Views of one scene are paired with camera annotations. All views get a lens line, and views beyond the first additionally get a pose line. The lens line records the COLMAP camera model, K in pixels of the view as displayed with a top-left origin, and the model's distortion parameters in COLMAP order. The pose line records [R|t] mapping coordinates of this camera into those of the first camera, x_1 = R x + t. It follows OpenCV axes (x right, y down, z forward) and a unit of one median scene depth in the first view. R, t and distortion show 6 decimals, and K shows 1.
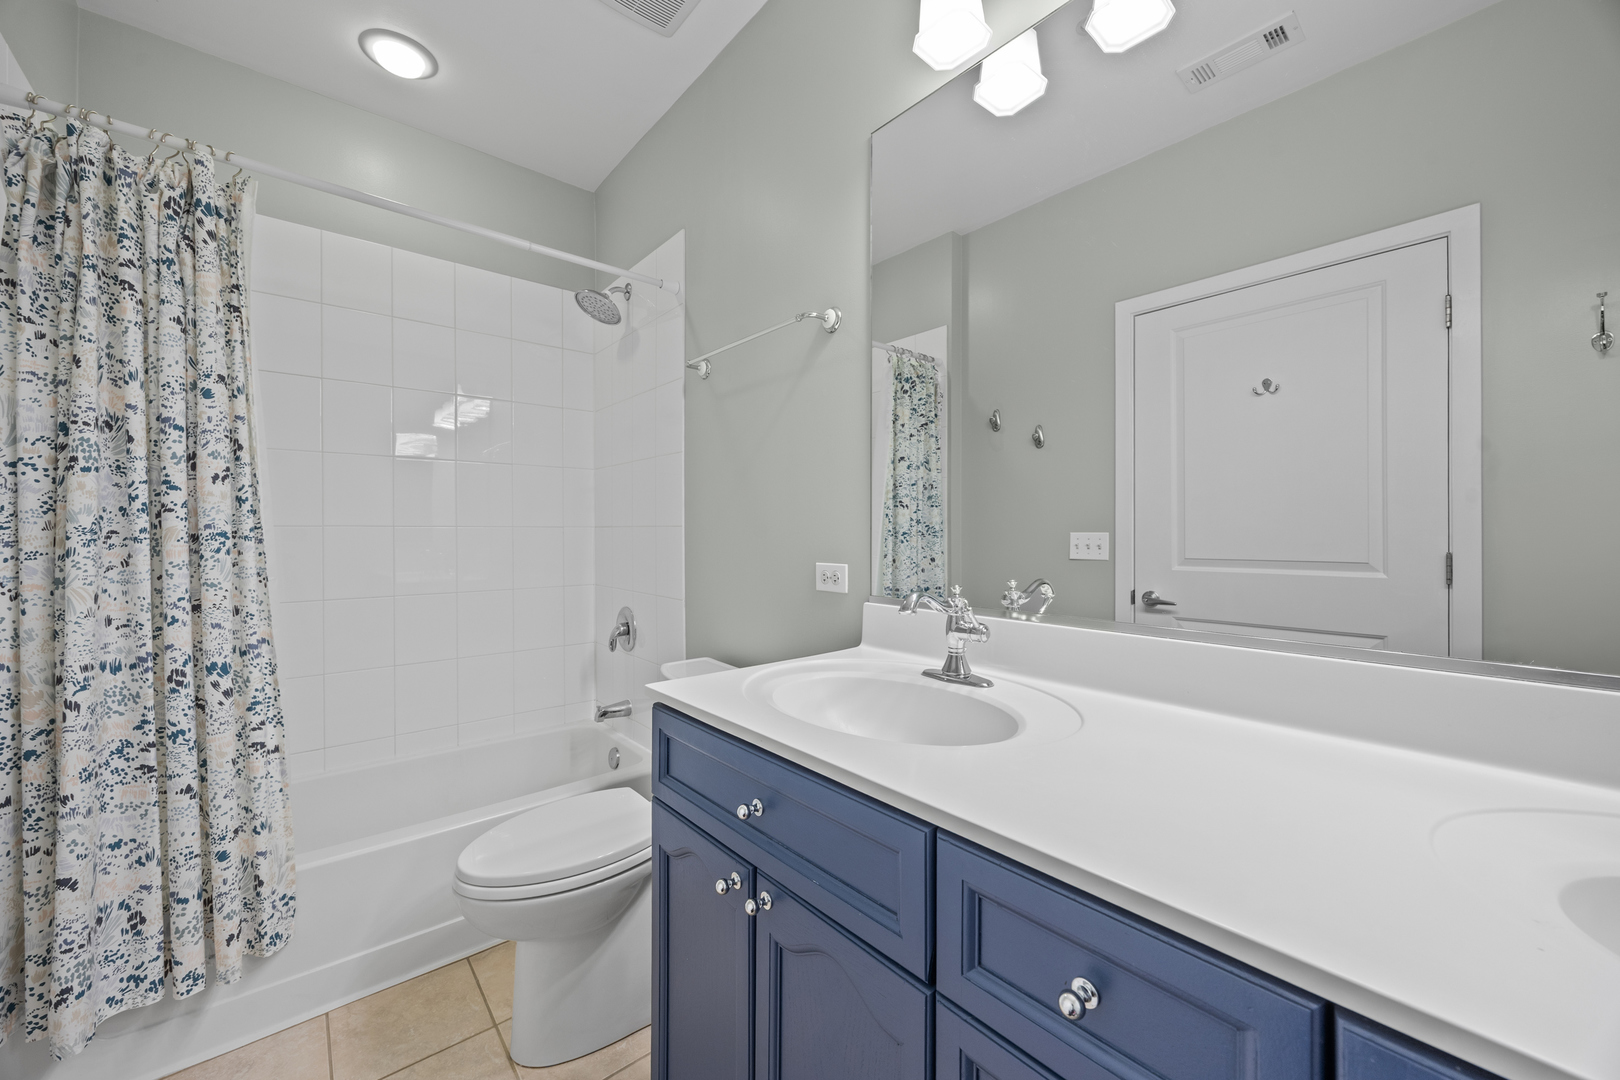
lens RADIAL K [[618.8, 0, 811.8], [0, 618.8, 535.5], [0, 0, 1]] dist [-0.004199, 0.000054]
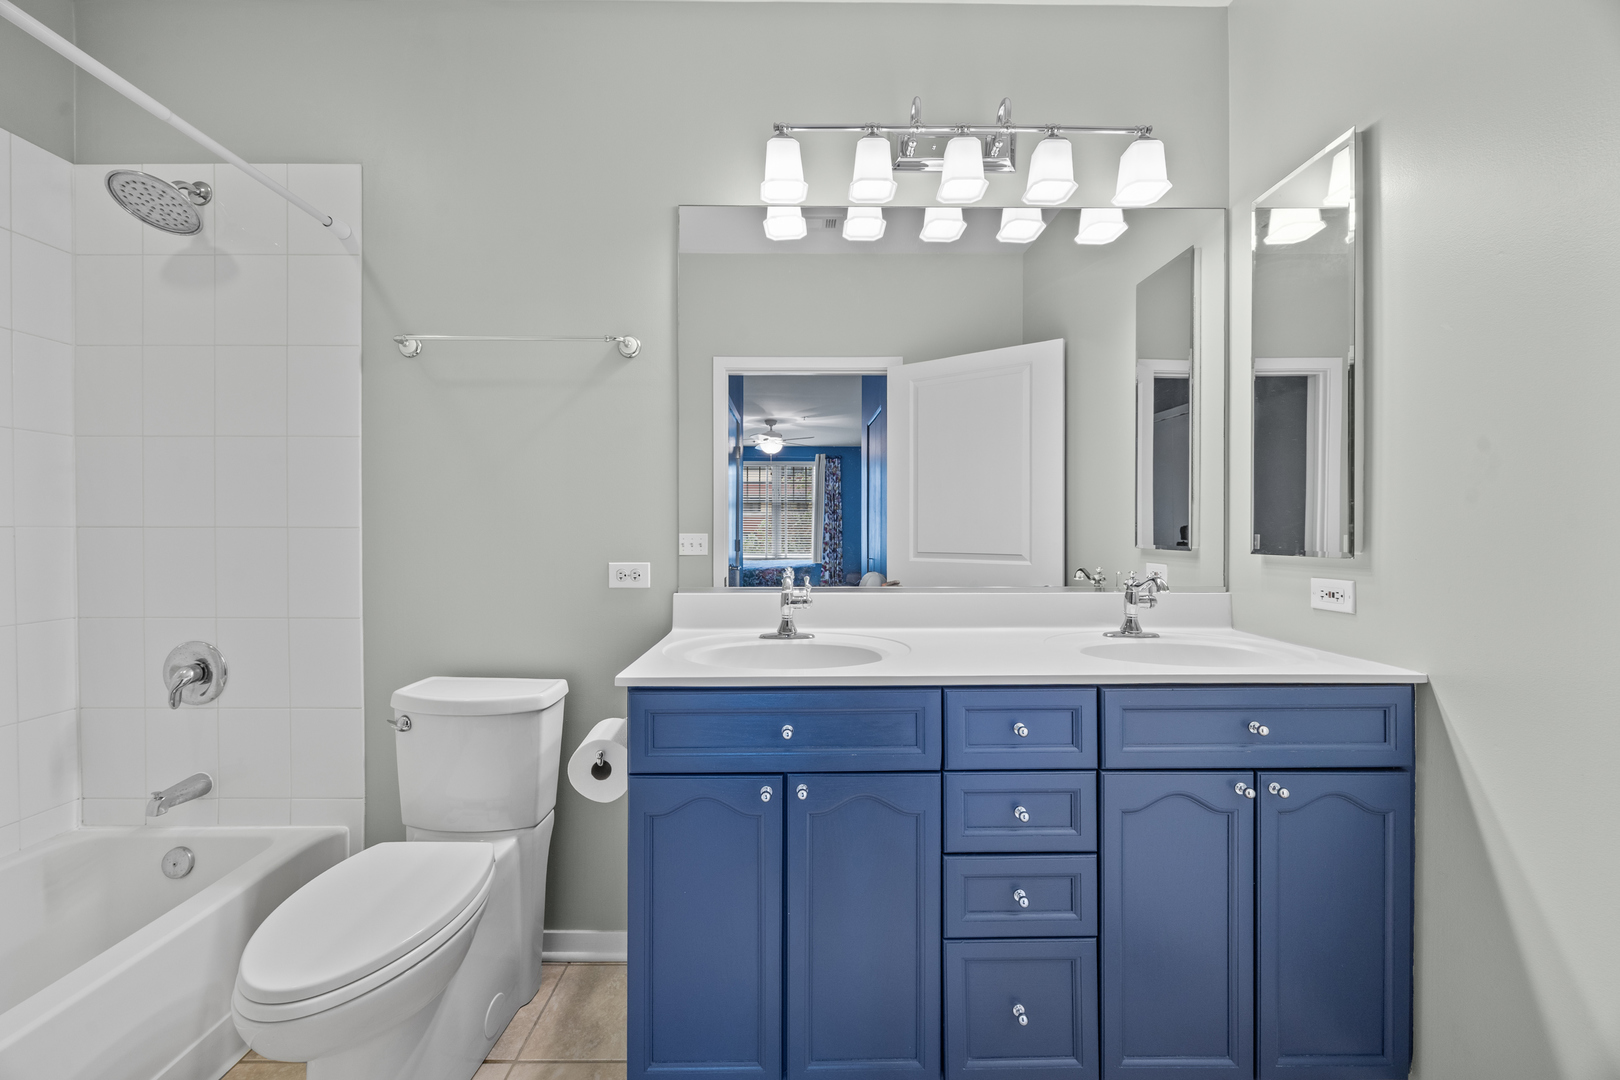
lens RADIAL K [[618.8, 0, 813.0], [0, 618.8, 536.1], [0, 0, 1]] dist [-0.004199, 0.000054]
pose [[0.644332, -0.006116, 0.764721, -0.474888], [0.005290, 0.999980, 0.003541, -0.003887], [-0.764727, 0.001764, 0.644352, 0.016420]]
